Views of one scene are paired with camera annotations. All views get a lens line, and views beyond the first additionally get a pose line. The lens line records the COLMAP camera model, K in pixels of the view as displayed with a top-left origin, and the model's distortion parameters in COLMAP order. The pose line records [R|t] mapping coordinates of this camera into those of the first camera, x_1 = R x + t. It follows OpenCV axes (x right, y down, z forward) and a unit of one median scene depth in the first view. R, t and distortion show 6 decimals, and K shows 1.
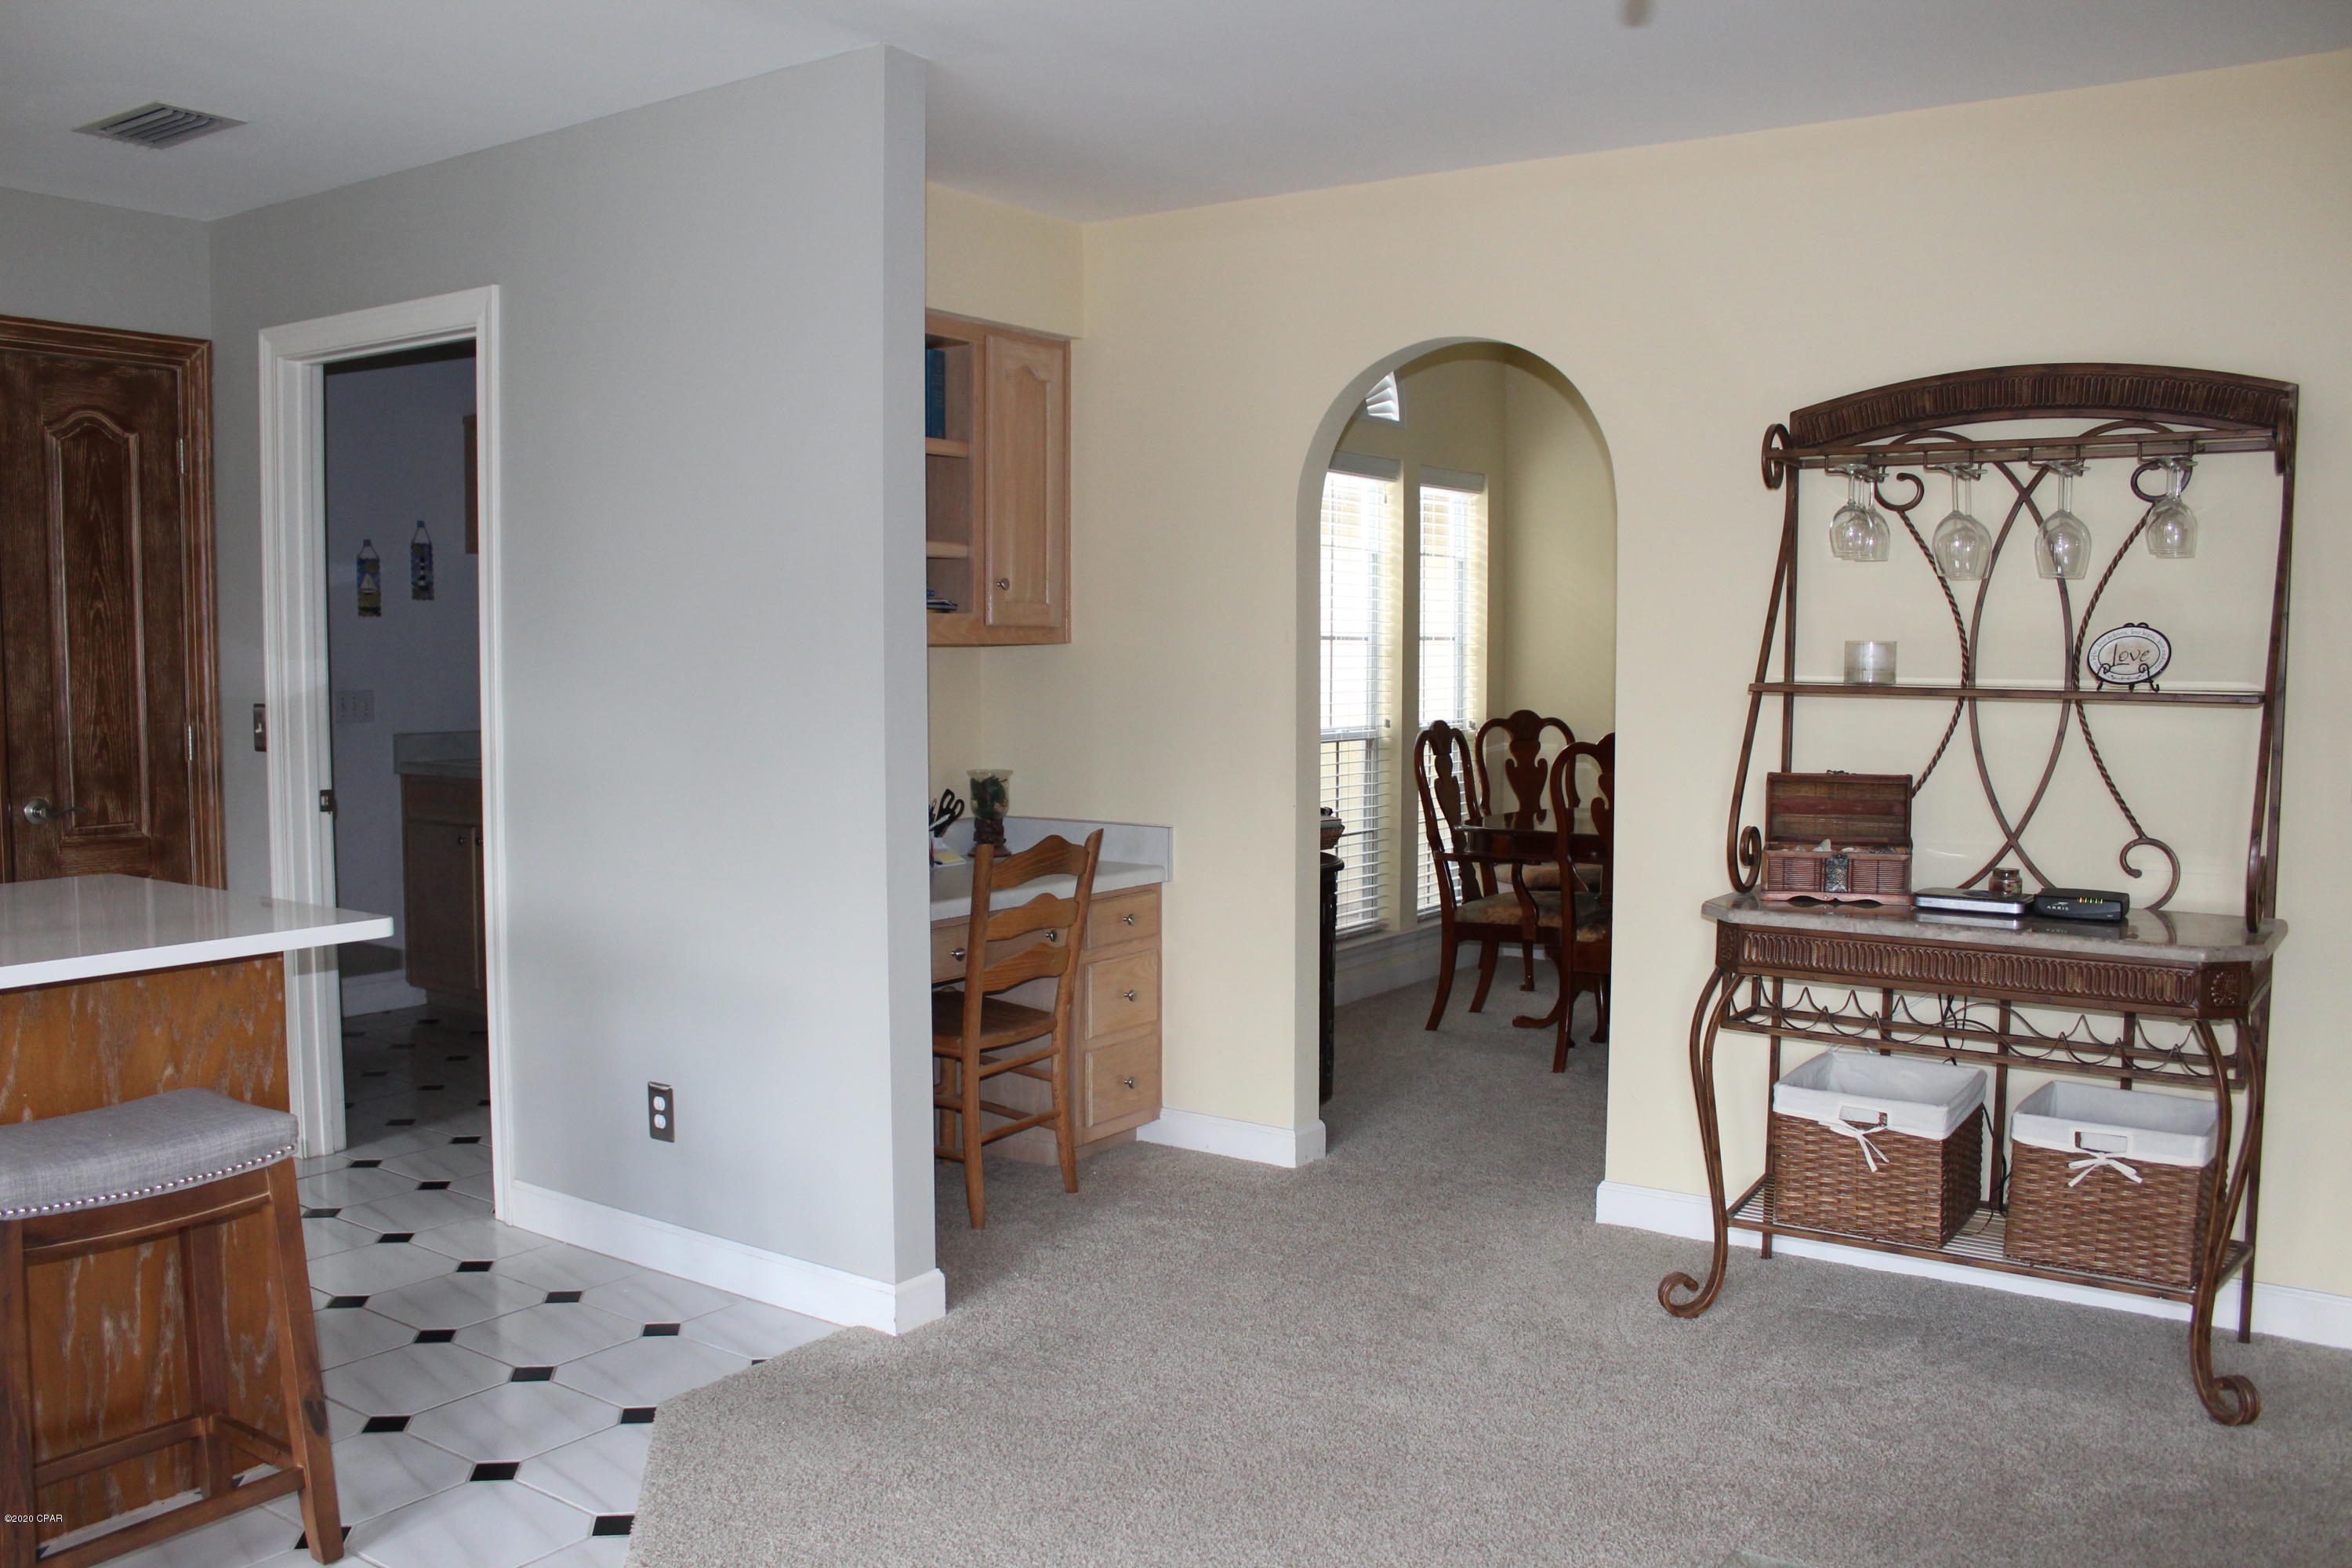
lens RADIAL K [[1934.8, 0, 1167.8], [0, 1934.8, 782.3], [0, 0, 1]] dist [-0.174935, 0.155844]
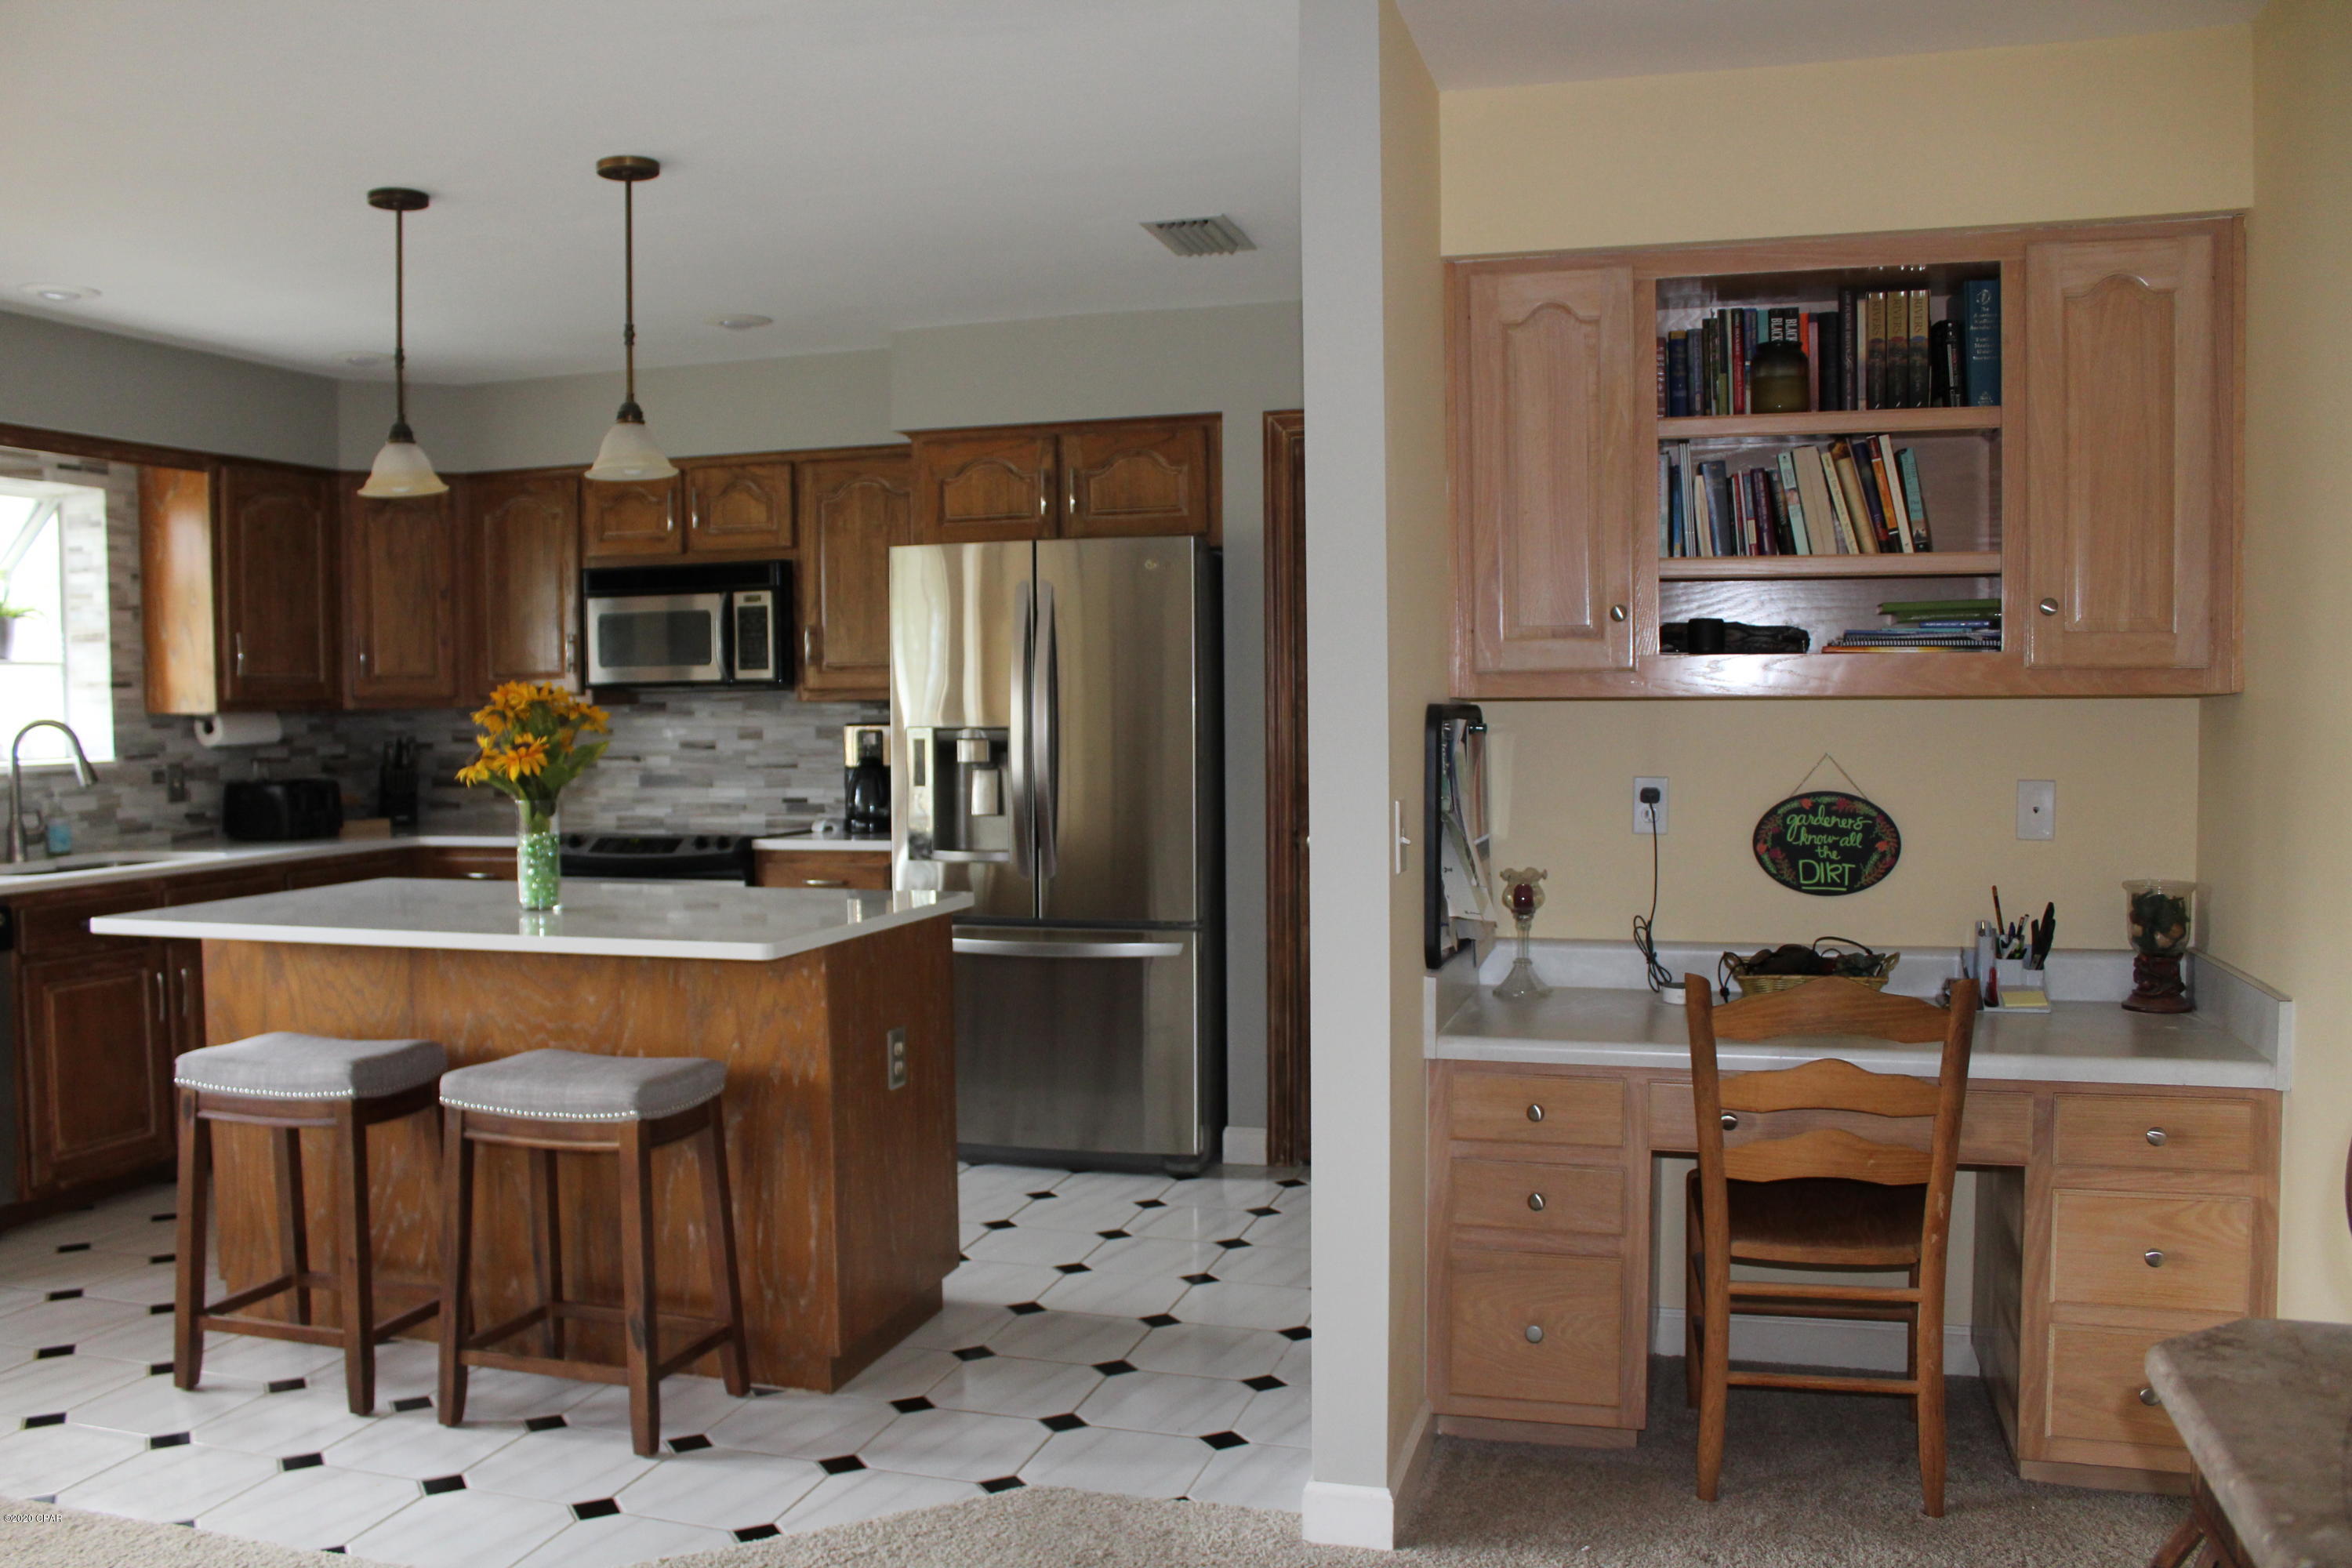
lens RADIAL K [[1934.8, 0, 1169.9], [0, 1934.8, 788.8], [0, 0, 1]] dist [-0.174935, 0.155844]
pose [[0.306980, 0.039148, -0.950911, 0.580884], [-0.054726, 0.998227, 0.023429, -0.048250], [0.950141, 0.044847, 0.308578, 0.654478]]
